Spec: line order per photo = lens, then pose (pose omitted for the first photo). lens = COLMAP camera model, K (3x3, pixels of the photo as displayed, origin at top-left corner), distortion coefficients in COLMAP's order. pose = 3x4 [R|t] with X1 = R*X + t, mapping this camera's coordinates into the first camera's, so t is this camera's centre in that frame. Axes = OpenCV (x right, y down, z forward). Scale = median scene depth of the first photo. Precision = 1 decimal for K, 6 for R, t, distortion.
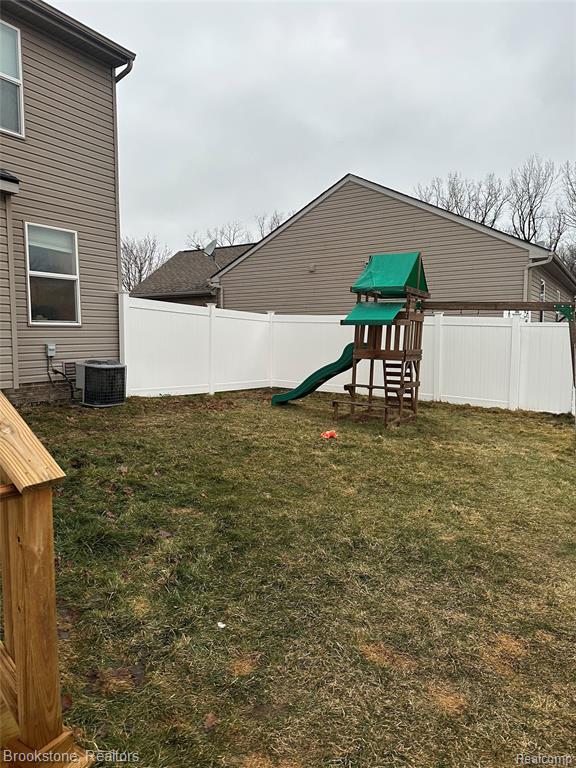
lens RADIAL K [[541.1, 0, 288.5], [0, 541.1, 379.6], [0, 0, 1]] dist [0.062762, -0.098398]
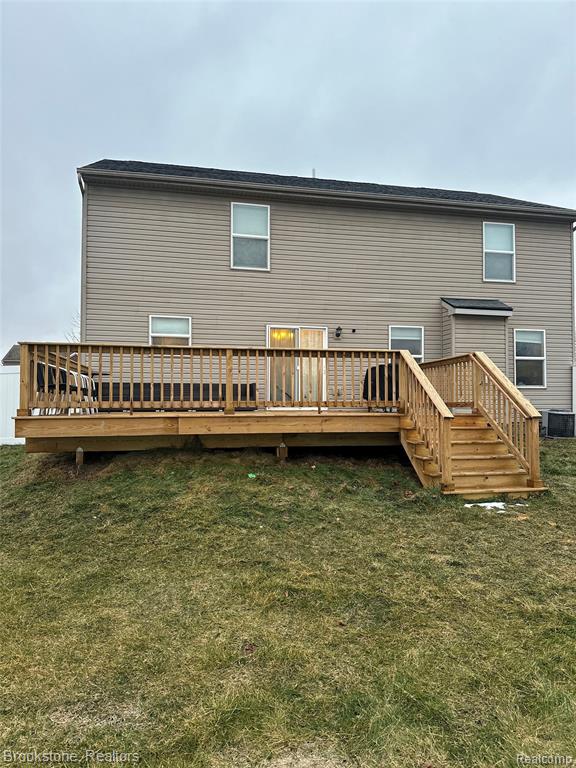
lens RADIAL K [[528.4, 0, 291.6], [0, 528.4, 384.6], [0, 0, 1]] dist [0.113378, -0.171538]
pose [[0.693208, -0.019904, -0.720463, 0.244085], [-0.062989, 0.994121, -0.088071, 0.079391], [0.717980, 0.106432, 0.687879, -0.639914]]
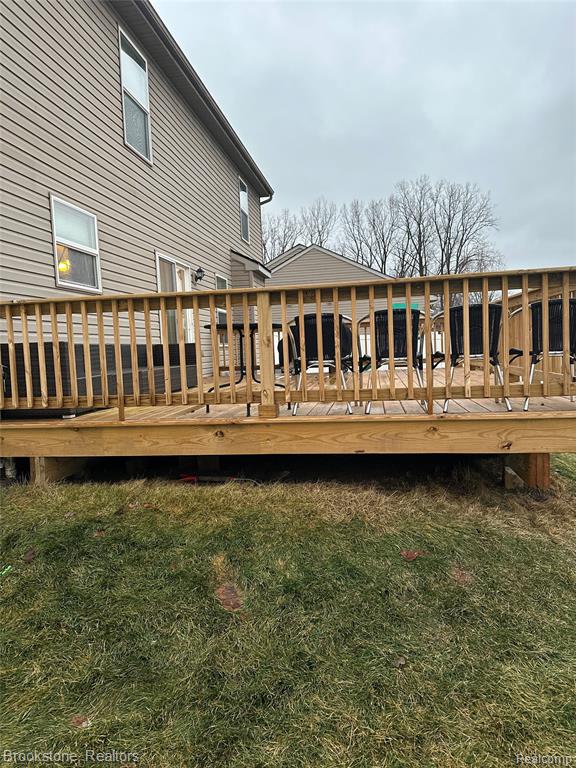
lens RADIAL K [[528.4, 0, 291.6], [0, 528.4, 384.6], [0, 0, 1]] dist [0.113378, -0.171538]
pose [[0.924218, -0.056304, 0.377692, -0.999539], [0.063643, 0.997948, -0.006969, 0.047766], [-0.376525, 0.030478, 0.925905, -0.662688]]
